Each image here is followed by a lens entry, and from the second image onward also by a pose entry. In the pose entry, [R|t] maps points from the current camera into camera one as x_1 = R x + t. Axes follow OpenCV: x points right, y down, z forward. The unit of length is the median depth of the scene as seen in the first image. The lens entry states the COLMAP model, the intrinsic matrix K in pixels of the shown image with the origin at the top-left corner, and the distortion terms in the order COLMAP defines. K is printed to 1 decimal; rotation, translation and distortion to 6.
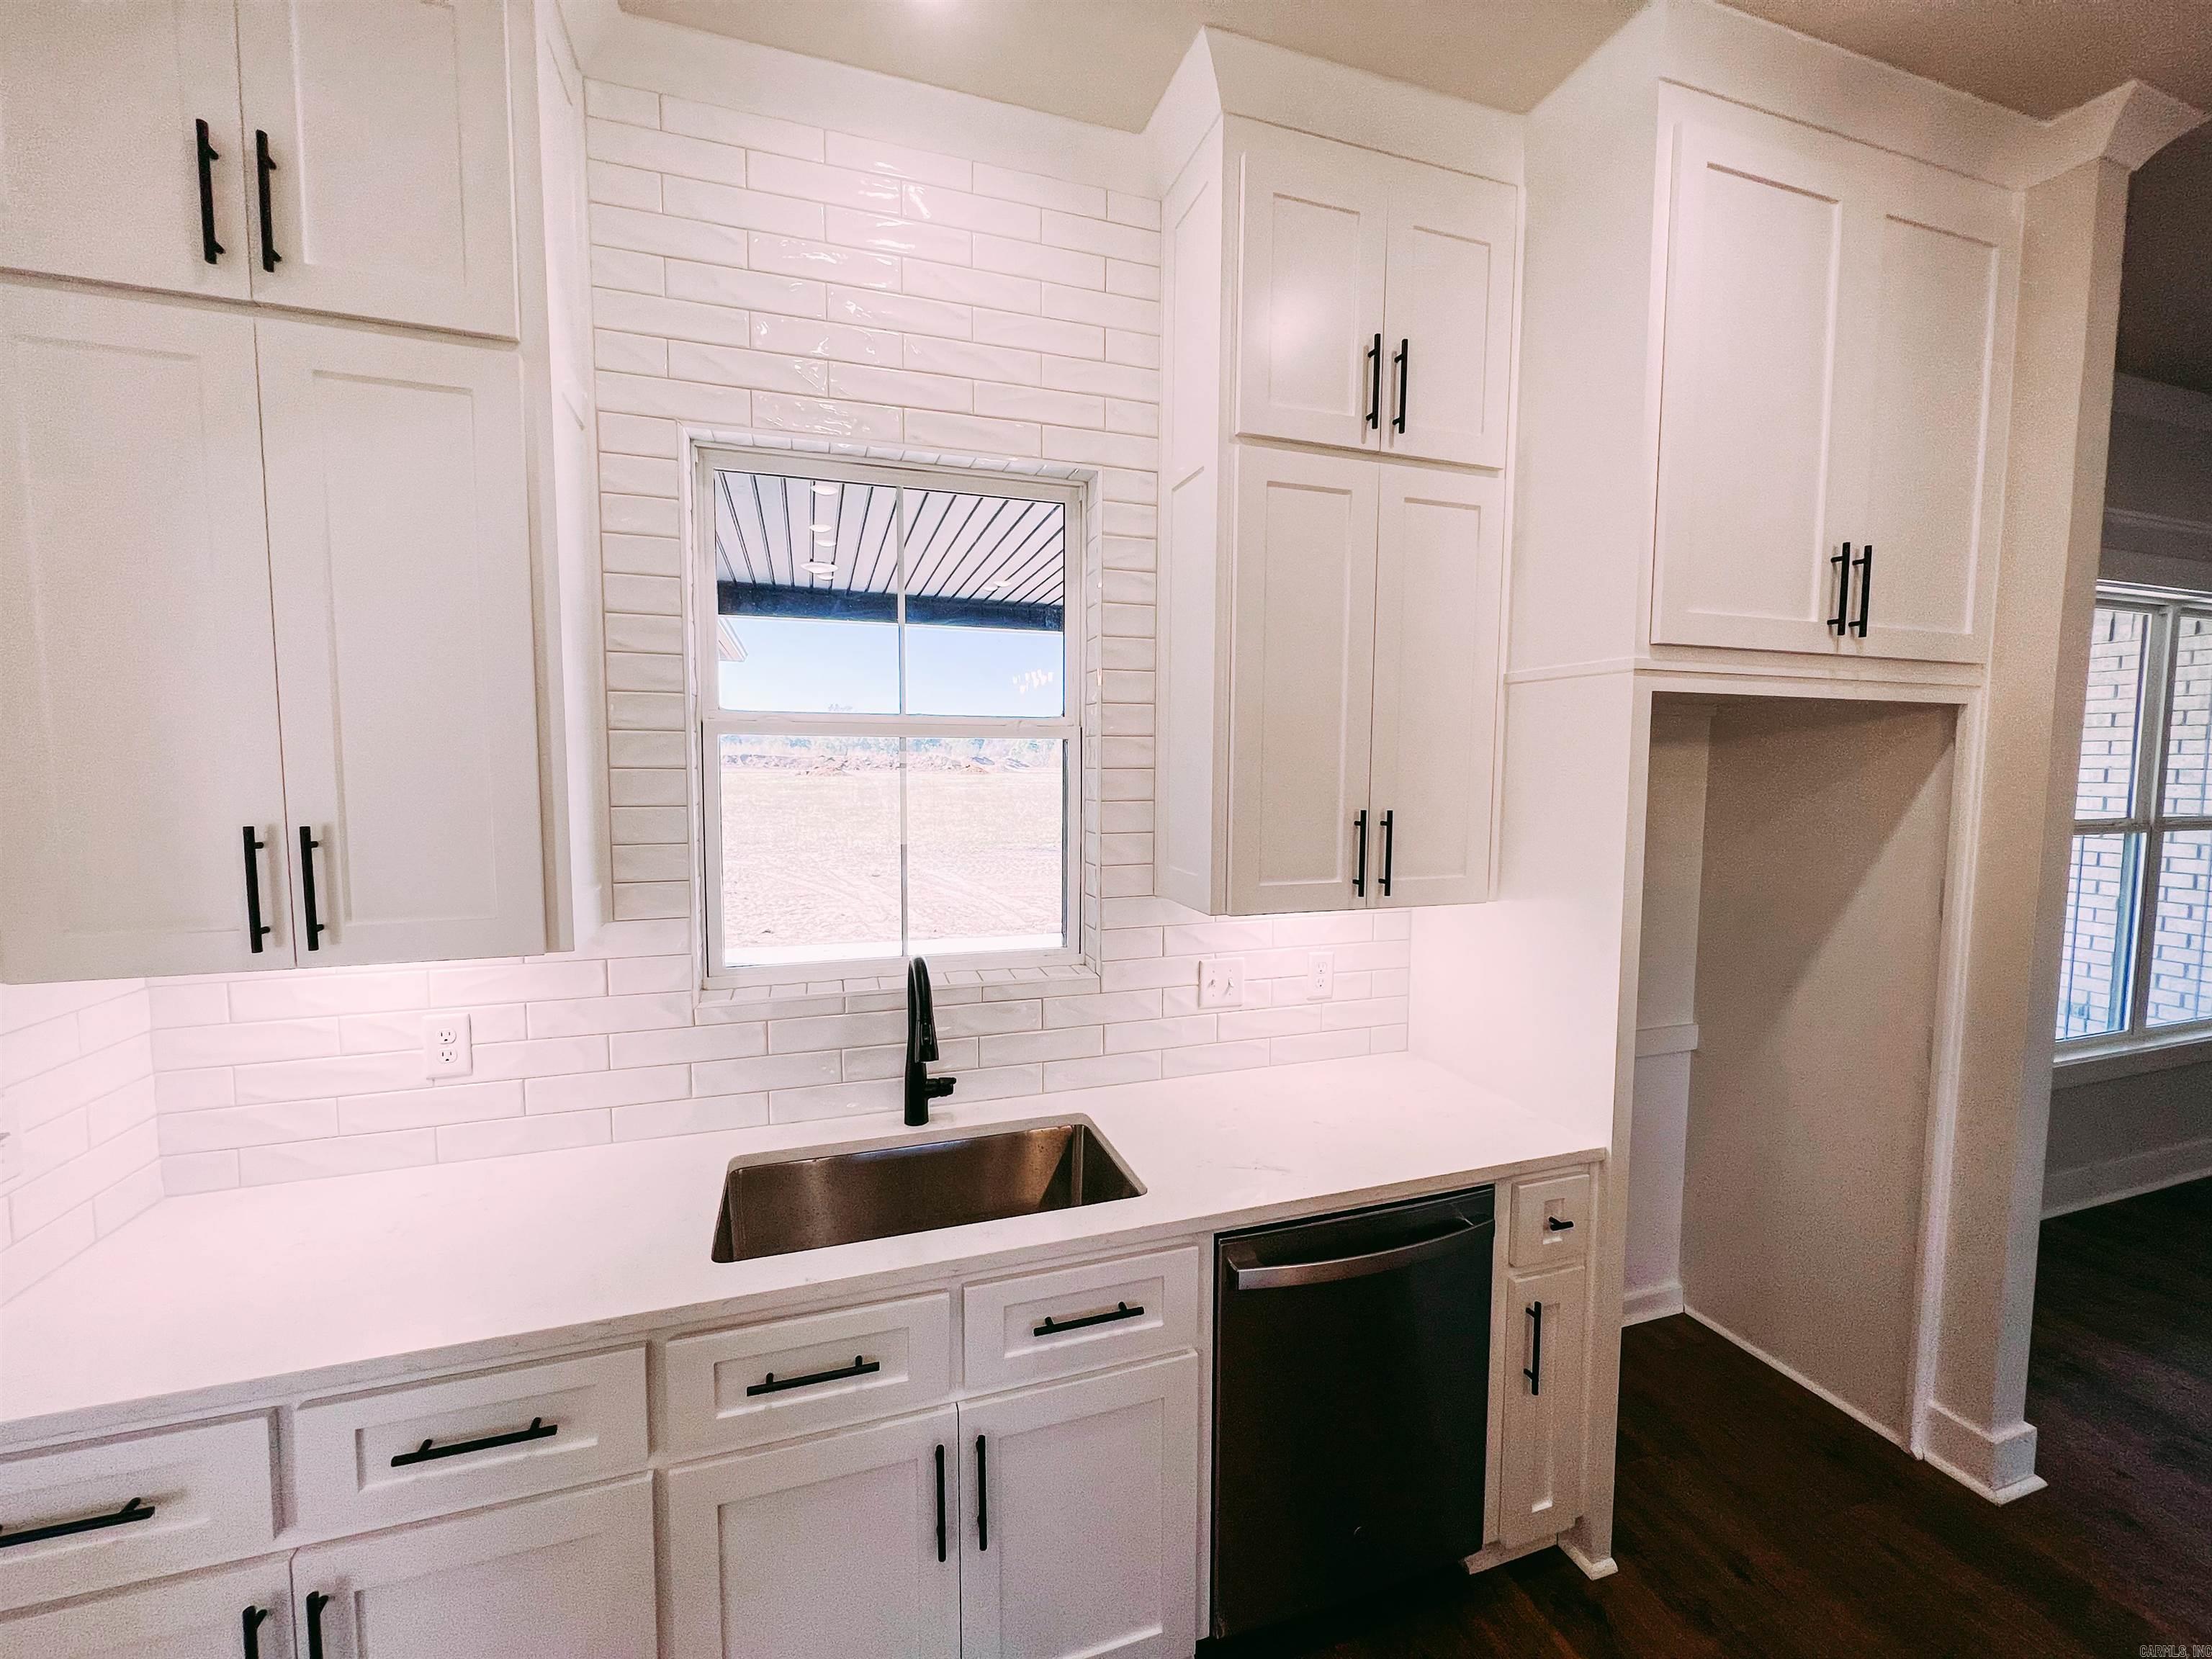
lens RADIAL K [[883.6, 0, 1101.2], [0, 883.6, 827.2], [0, 0, 1]] dist [-0.001665, 0.000224]
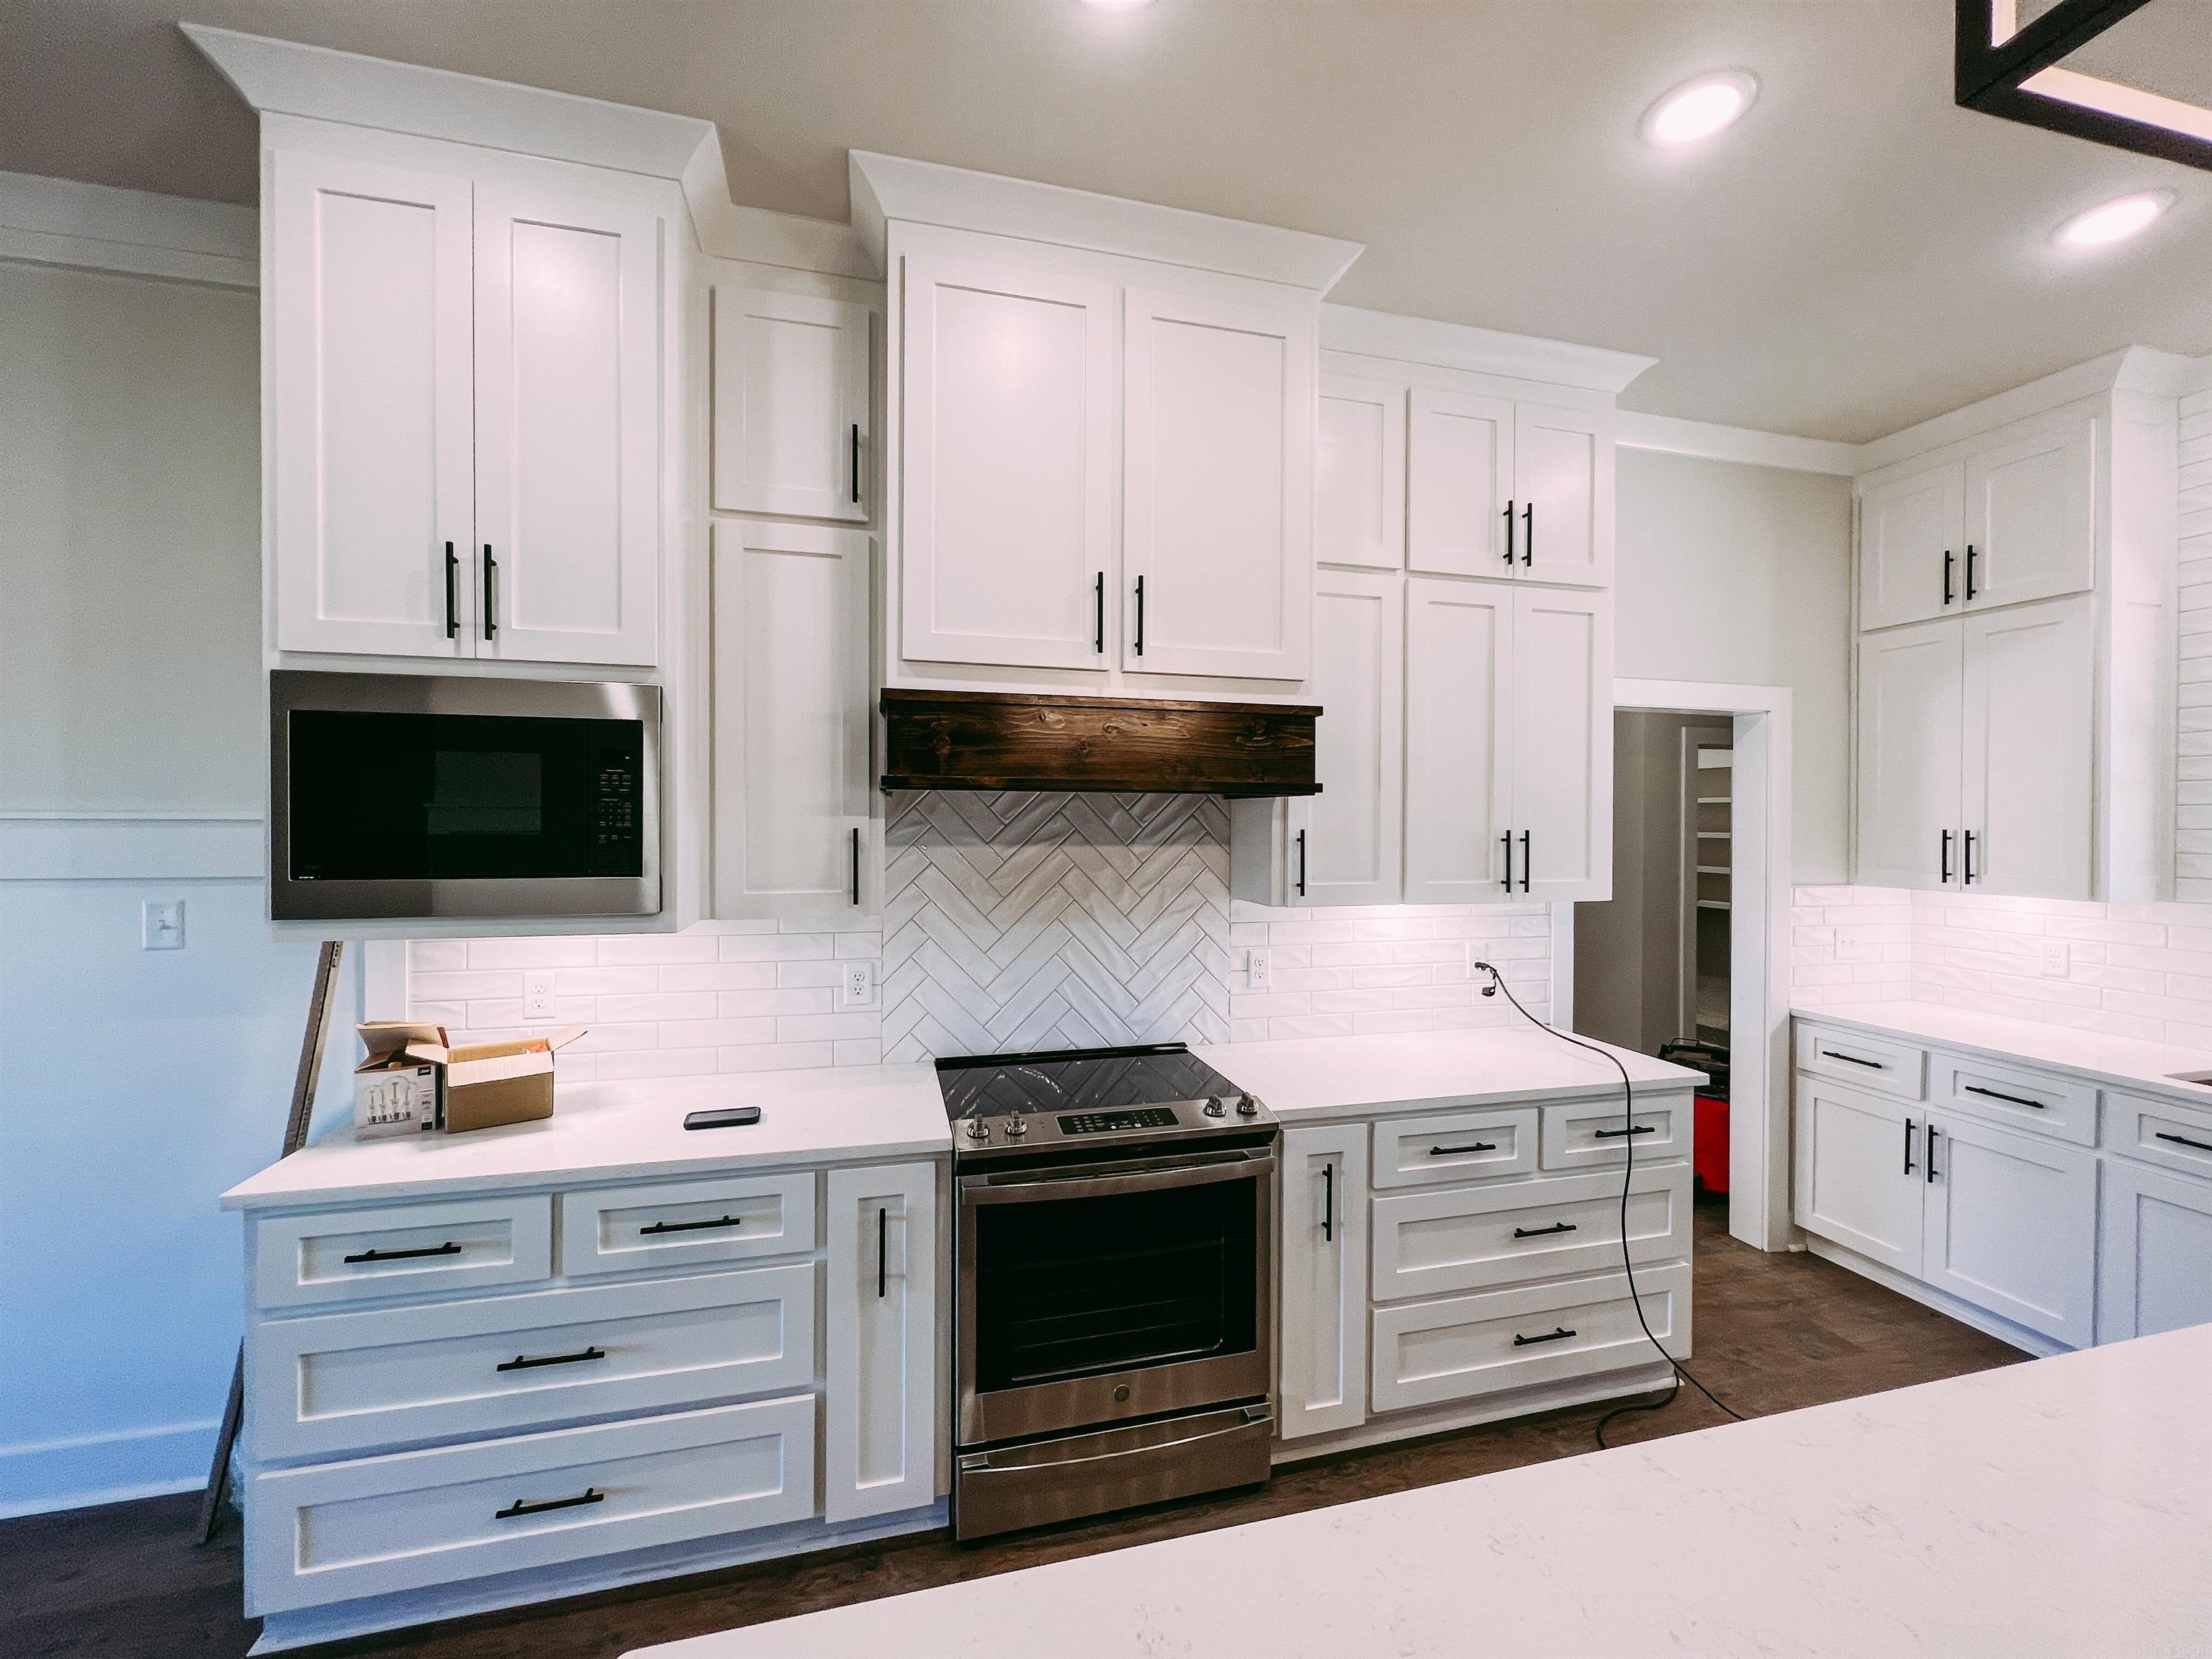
lens RADIAL K [[883.6, 0, 1087.2], [0, 883.6, 821.7], [0, 0, 1]] dist [-0.001665, 0.000224]
pose [[-0.067505, 0.010185, -0.997667, 1.552819], [-0.072579, 0.997249, 0.015092, 0.108061], [0.995076, 0.073428, -0.066580, -1.137410]]
